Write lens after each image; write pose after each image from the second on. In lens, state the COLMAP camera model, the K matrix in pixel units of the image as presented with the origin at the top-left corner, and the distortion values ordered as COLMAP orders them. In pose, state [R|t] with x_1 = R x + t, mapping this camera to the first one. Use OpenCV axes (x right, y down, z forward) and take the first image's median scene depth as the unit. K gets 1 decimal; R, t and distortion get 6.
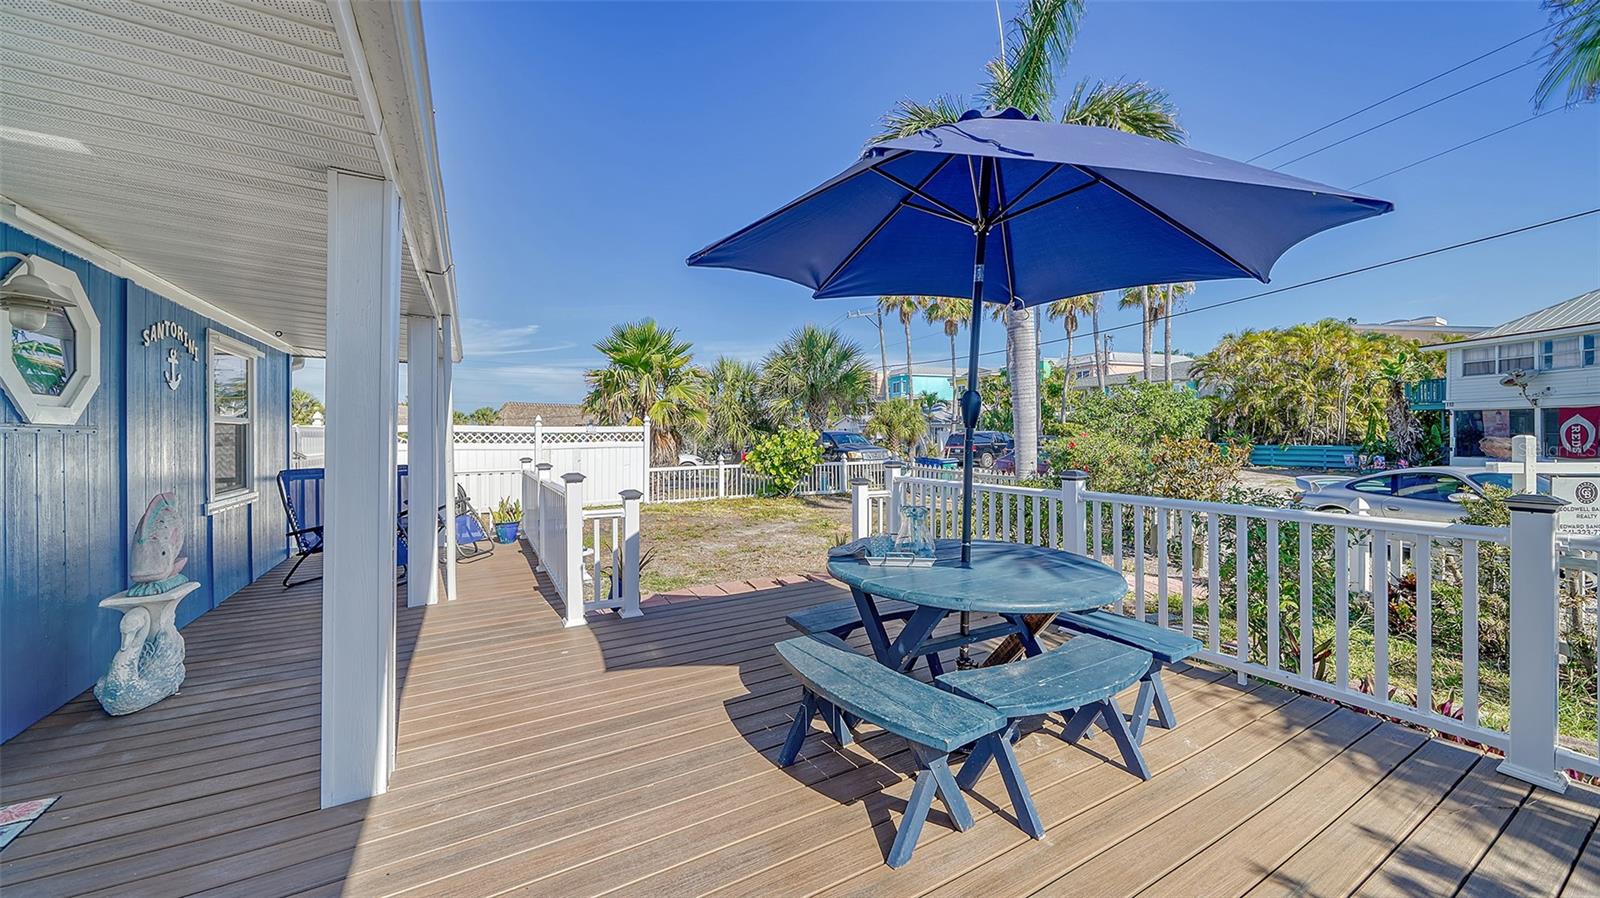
lens RADIAL K [[559.8, 0, 780.9], [0, 559.8, 427.9], [0, 0, 1]] dist [-0.001278, -0.001274]
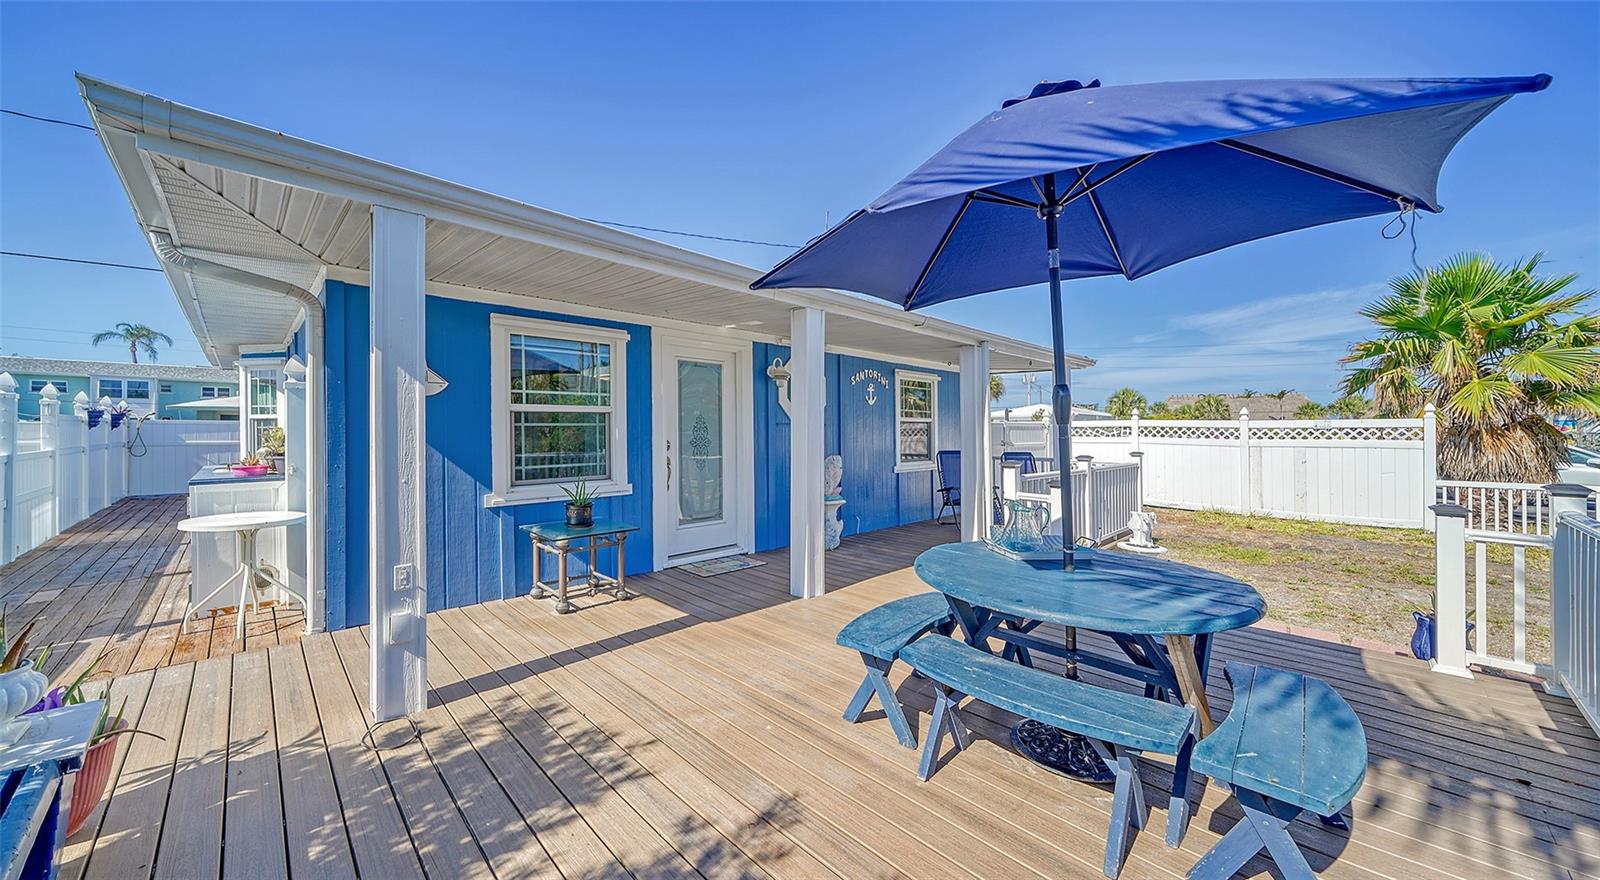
lens RADIAL K [[559.8, 0, 779.1], [0, 559.8, 432.1], [0, 0, 1]] dist [-0.001278, -0.001274]
pose [[0.263726, 0.013437, -0.964504, 0.222969], [0.004560, 0.999874, 0.015177, -0.000689], [0.964587, -0.008401, 0.263631, 0.061697]]
